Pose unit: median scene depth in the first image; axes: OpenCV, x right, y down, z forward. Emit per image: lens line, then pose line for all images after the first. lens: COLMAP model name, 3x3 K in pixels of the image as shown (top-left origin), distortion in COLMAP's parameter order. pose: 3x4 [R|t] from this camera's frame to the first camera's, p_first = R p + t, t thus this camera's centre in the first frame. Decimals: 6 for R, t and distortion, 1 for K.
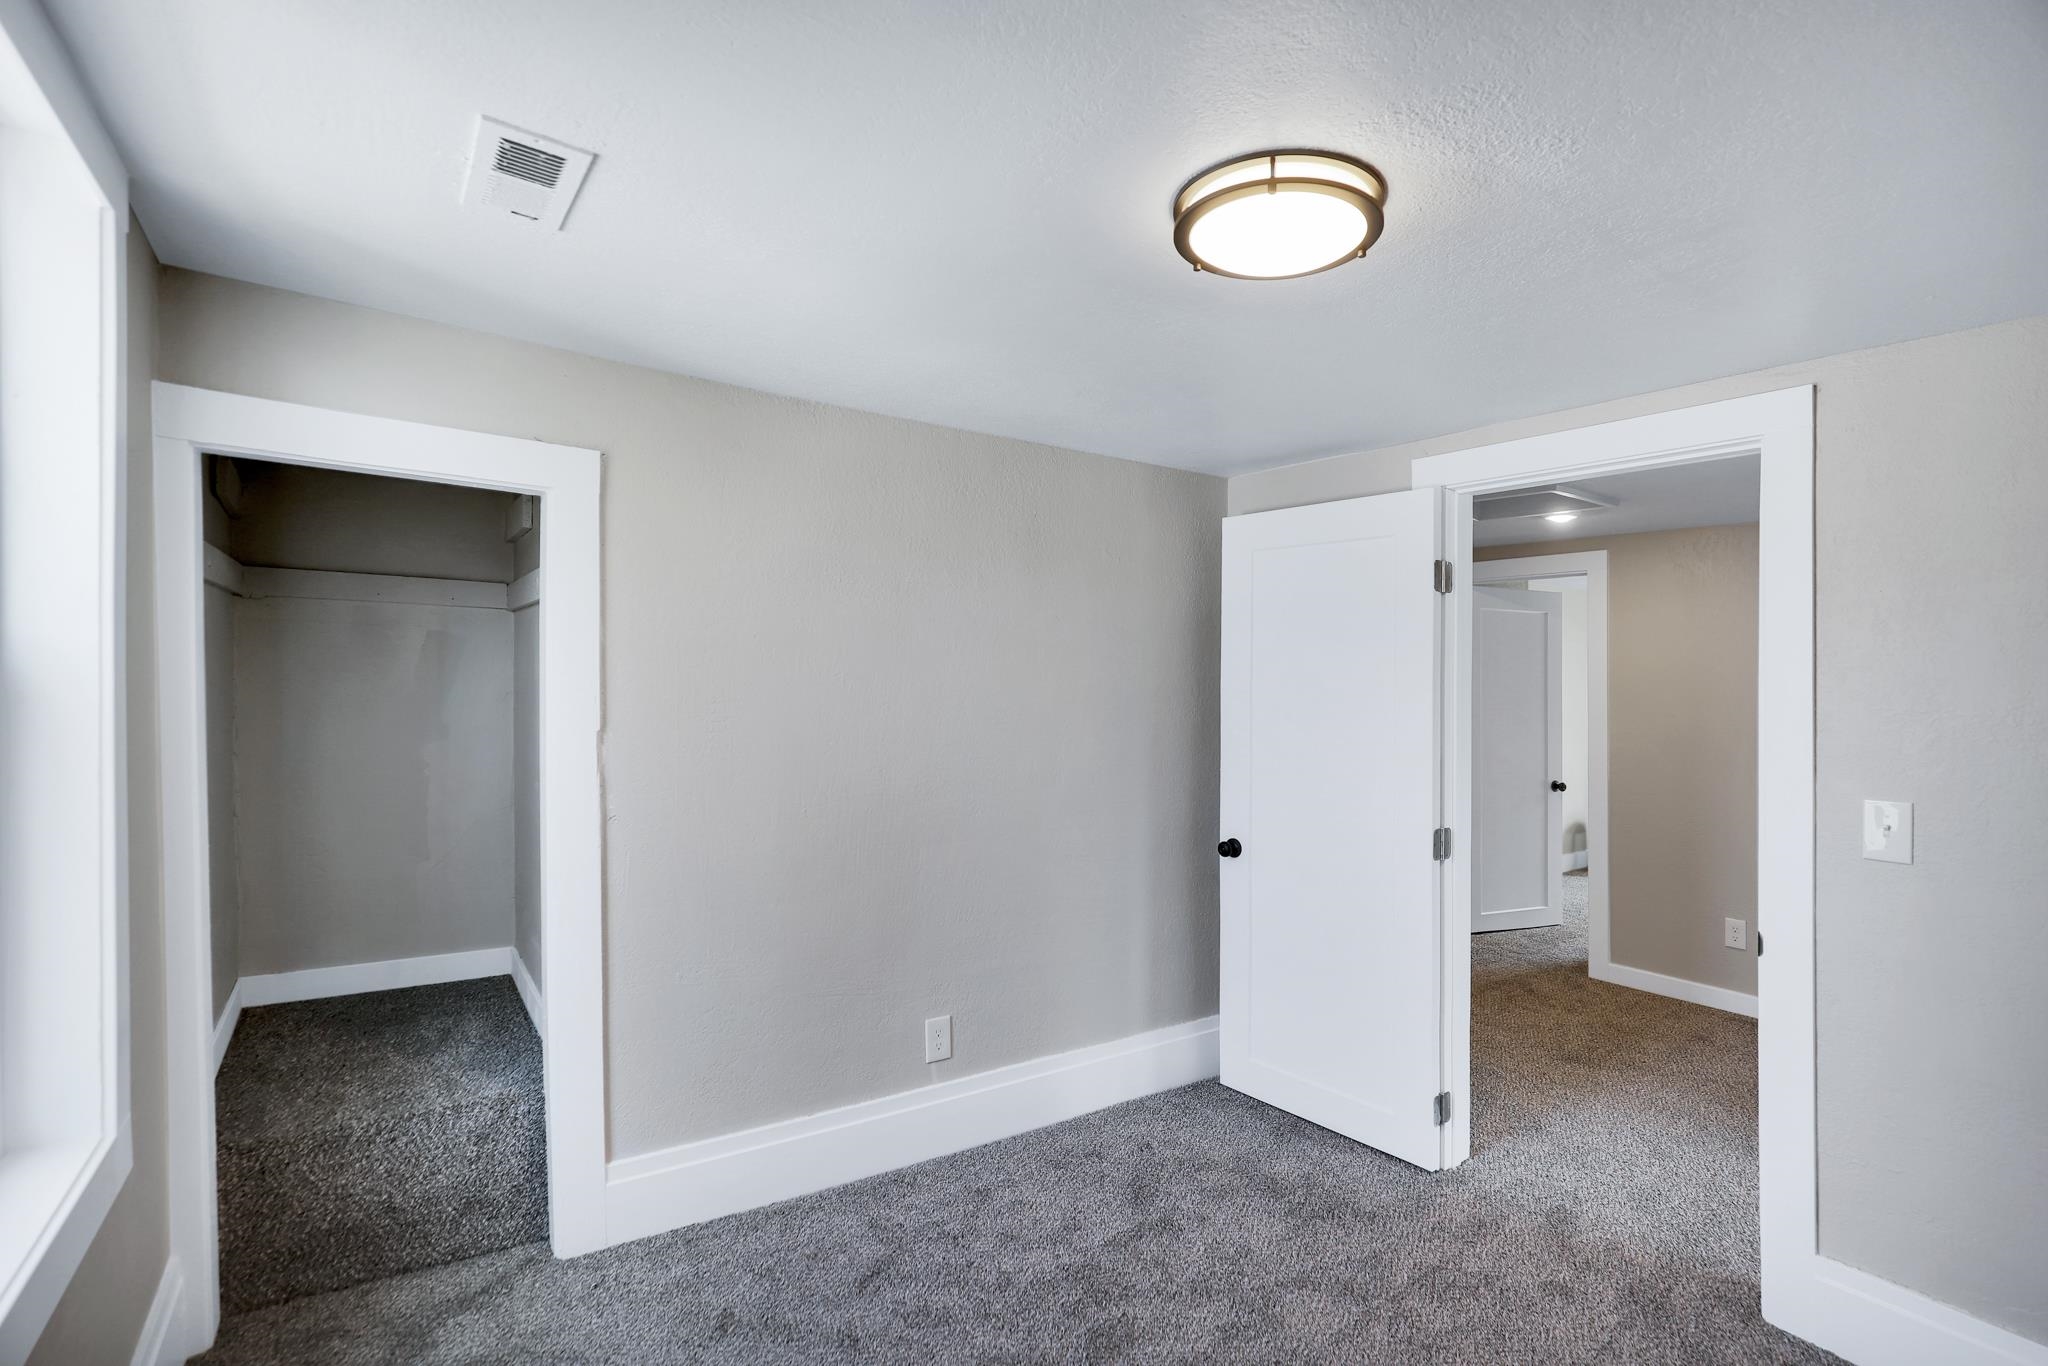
lens RADIAL K [[952.7, 0, 1027.9], [0, 952.7, 695.0], [0, 0, 1]] dist [-0.023074, 0.002196]
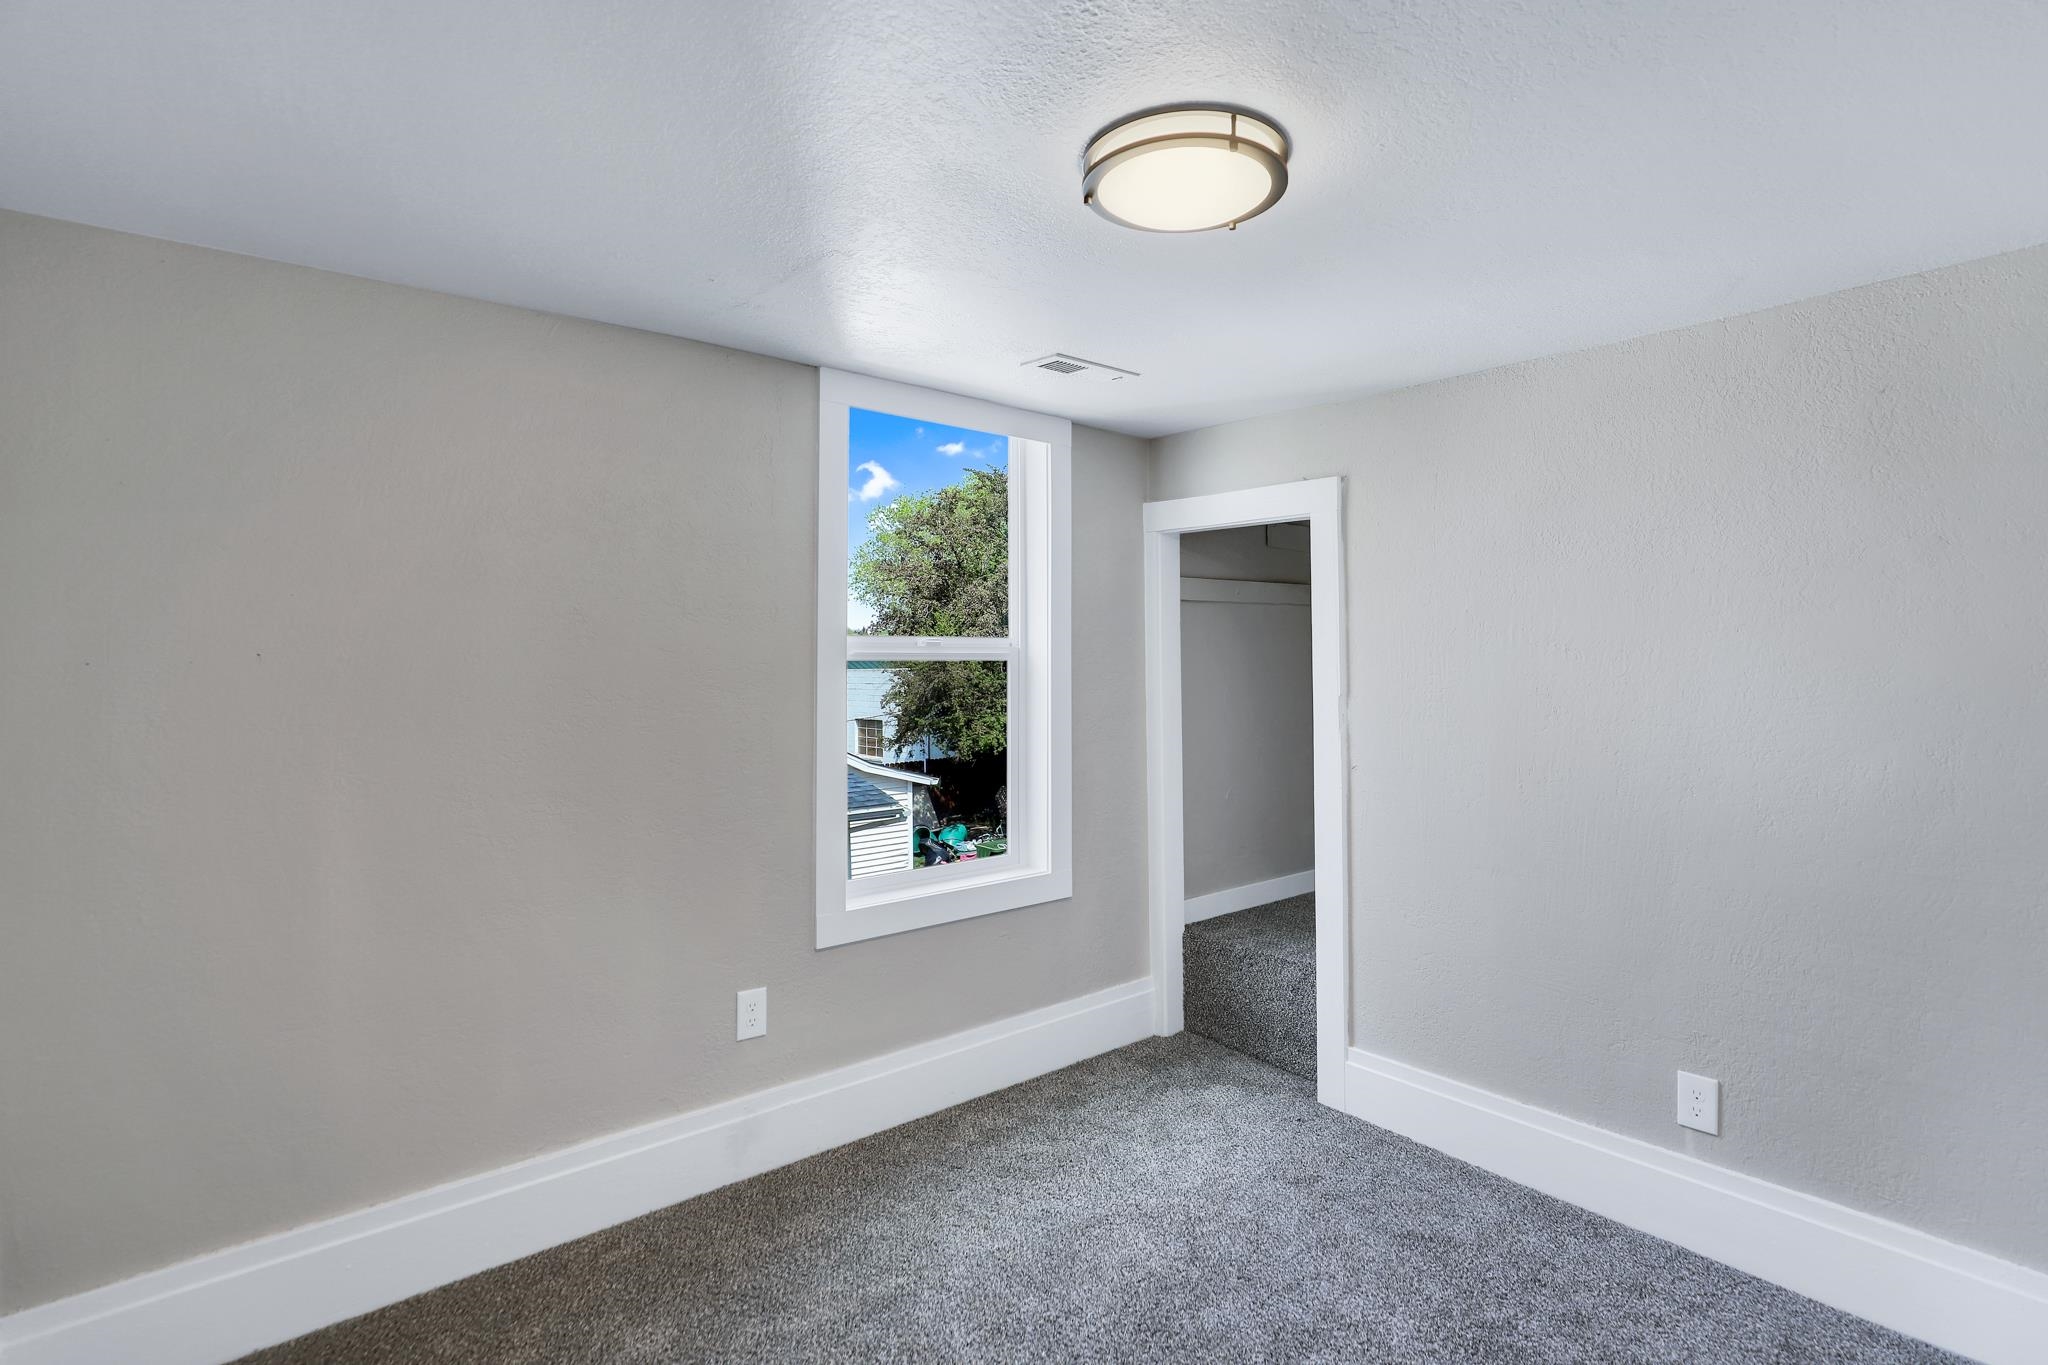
lens RADIAL K [[952.7, 0, 1027.6], [0, 952.7, 672.5], [0, 0, 1]] dist [-0.023074, 0.002196]
pose [[0.117317, -0.008654, -0.993057, 0.708102], [0.000070, 0.999962, -0.008706, 0.015884], [0.993095, 0.000952, 0.117313, 0.412645]]
